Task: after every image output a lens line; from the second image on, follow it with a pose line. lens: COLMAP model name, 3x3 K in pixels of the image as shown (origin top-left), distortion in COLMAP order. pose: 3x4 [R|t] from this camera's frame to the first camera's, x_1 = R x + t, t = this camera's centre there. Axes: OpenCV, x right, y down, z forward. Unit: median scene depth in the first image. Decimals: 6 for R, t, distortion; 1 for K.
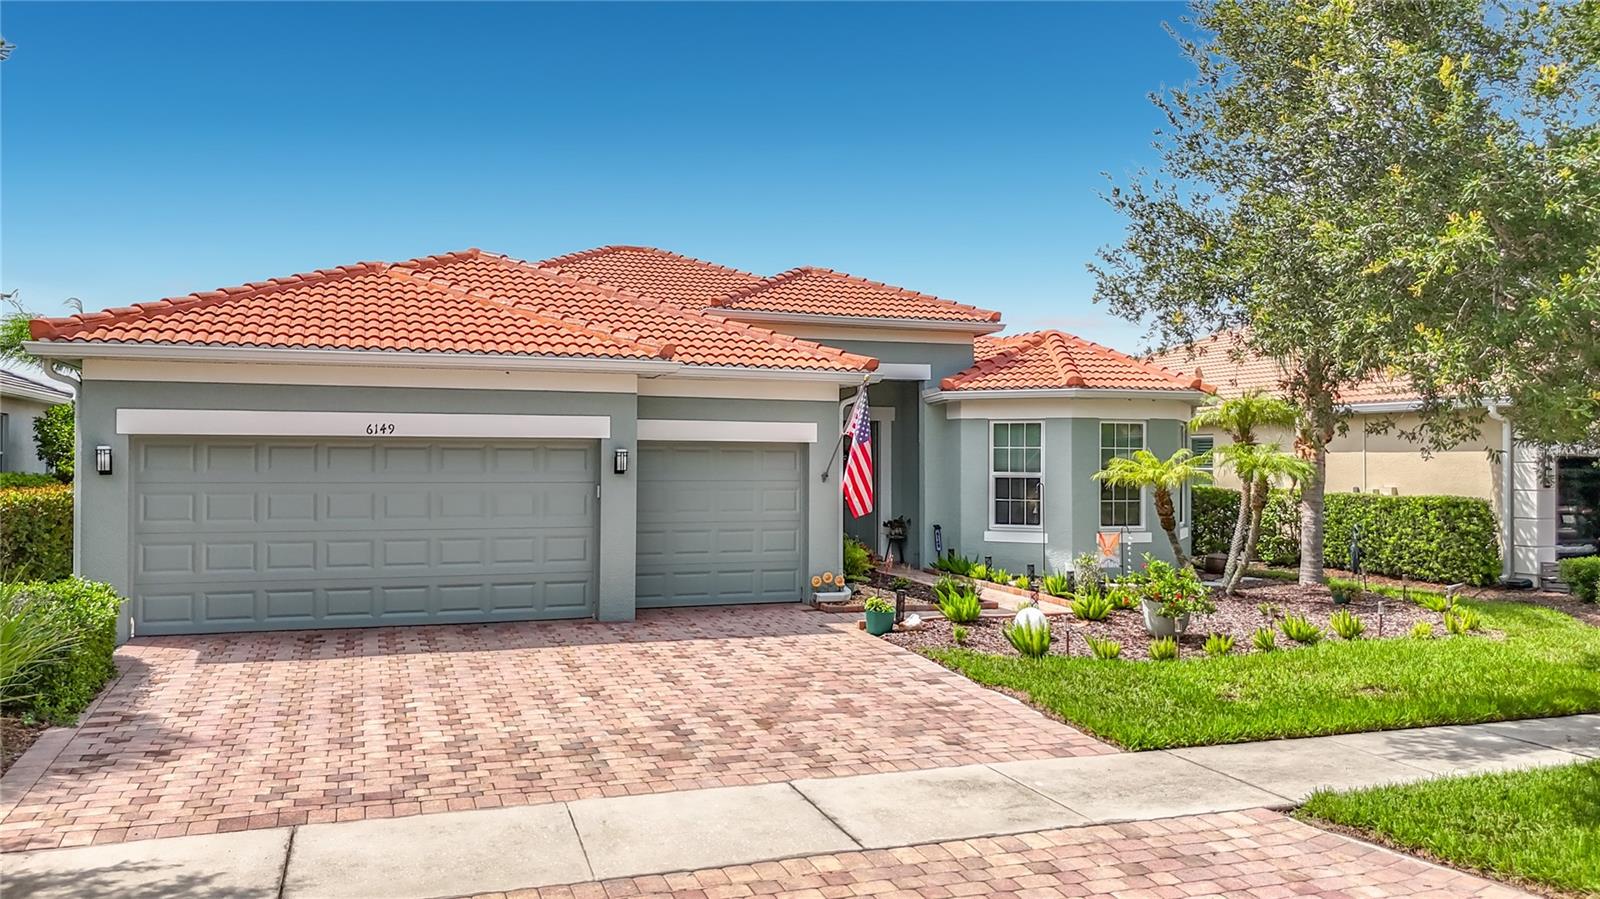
lens RADIAL K [[1205.1, 0, 807.9], [0, 1205.1, 448.9], [0, 0, 1]] dist [0.039168, -0.073165]
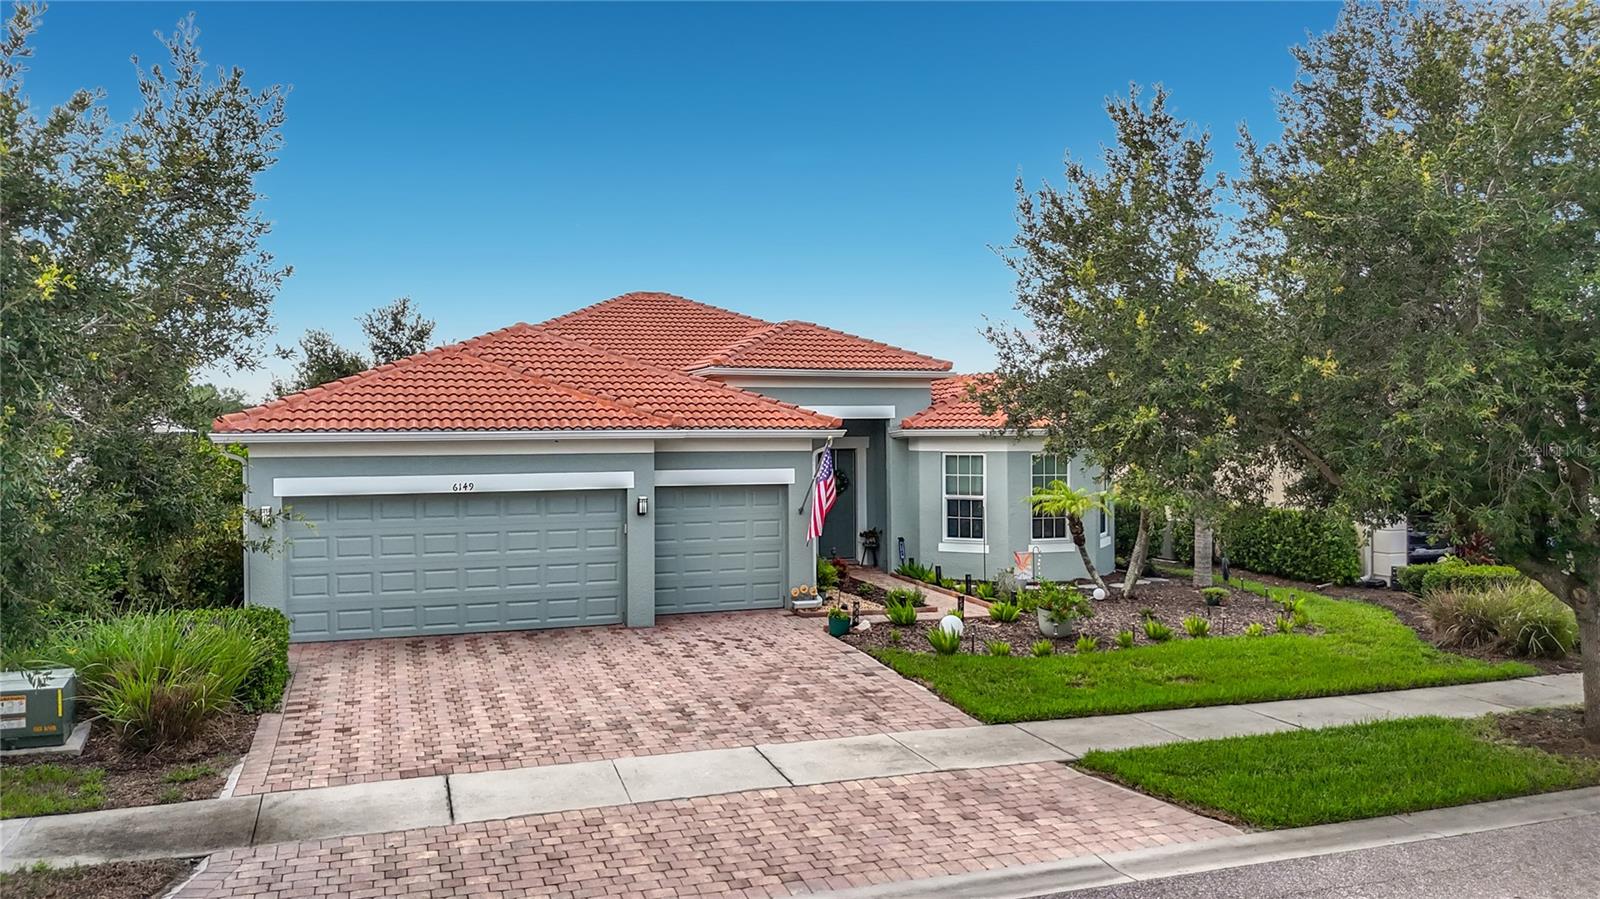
lens RADIAL K [[1201.2, 0, 807.3], [0, 1201.2, 446.9], [0, 0, 1]] dist [0.081858, -0.201915]
pose [[0.999836, -0.009110, -0.015678, 0.046283], [0.009477, 0.999680, 0.023467, -0.083100], [0.015459, -0.023611, 0.999602, -0.310603]]
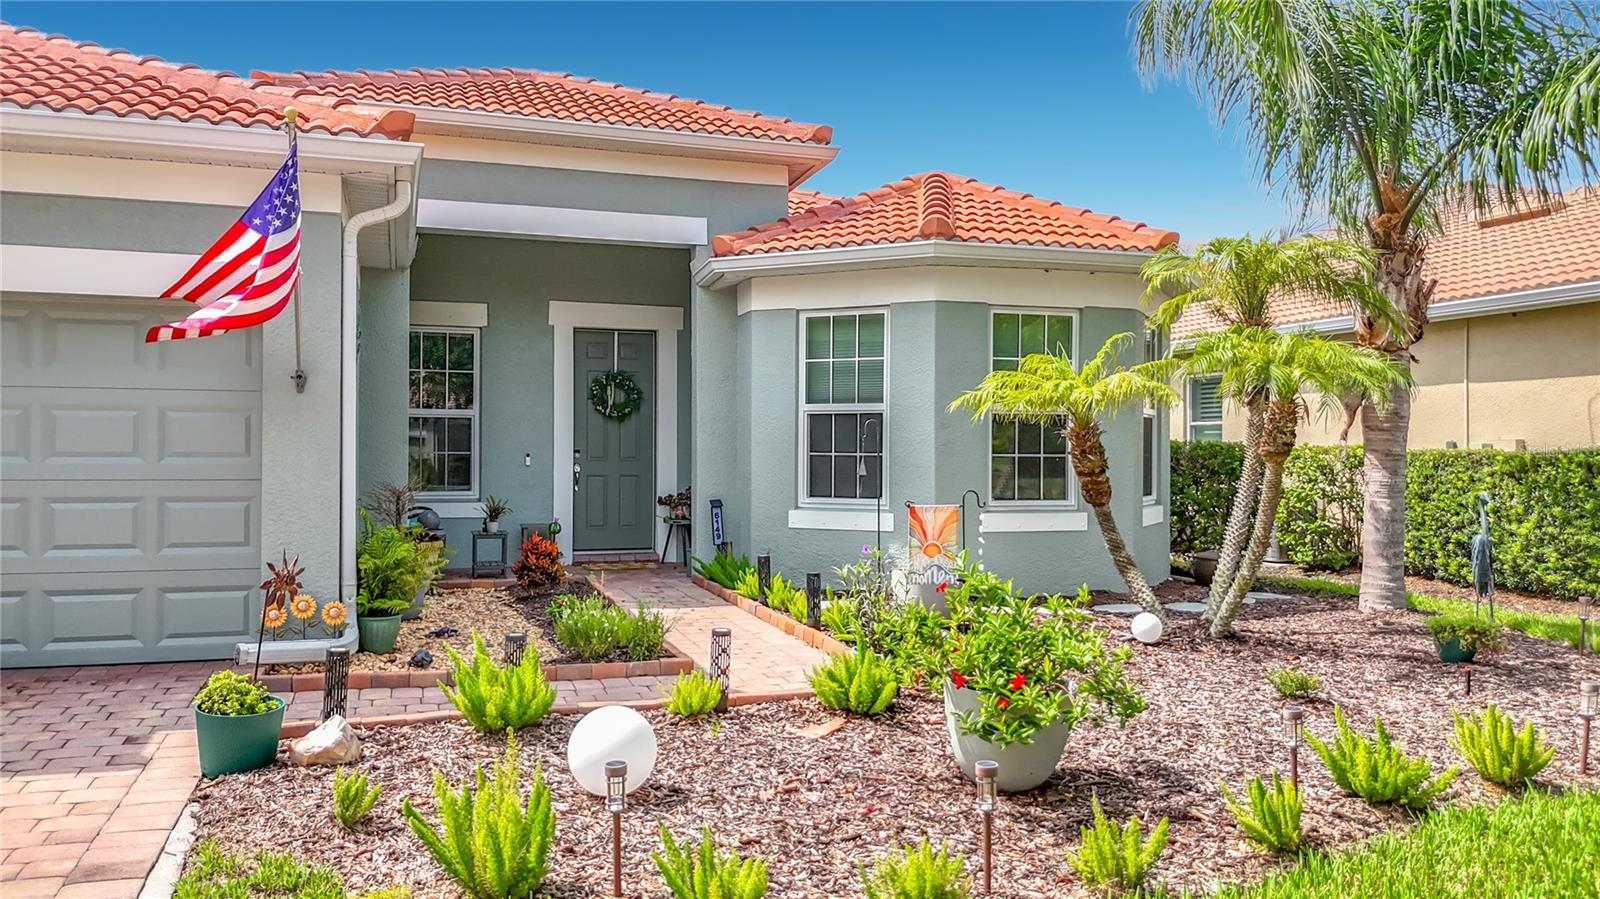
lens RADIAL K [[1205.1, 0, 807.9], [0, 1205.1, 448.9], [0, 0, 1]] dist [0.039168, -0.073165]
pose [[0.999505, 0.000969, -0.031459, 0.241570], [-0.000774, 0.999981, 0.006197, 0.050897], [0.031465, -0.006169, 0.999486, 0.617475]]
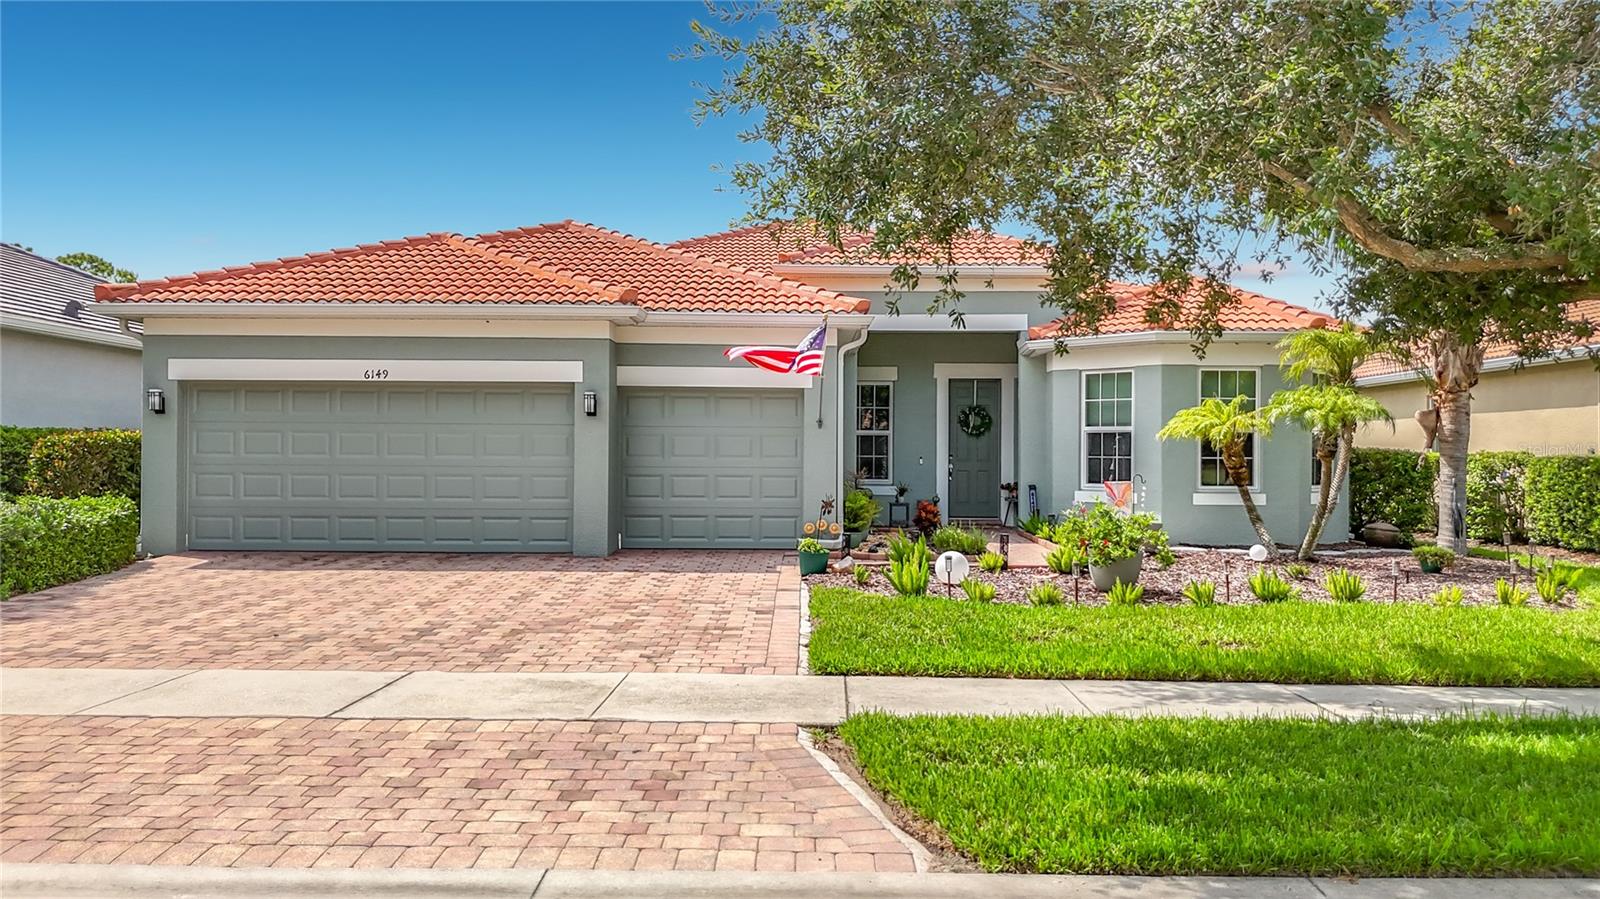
lens RADIAL K [[1205.1, 0, 807.9], [0, 1205.1, 448.9], [0, 0, 1]] dist [0.039168, -0.073165]
pose [[0.938140, -0.000553, -0.346257, 0.384554], [0.000981, 0.999999, 0.001060, 0.048680], [0.346256, -0.001334, 0.938139, 0.082572]]
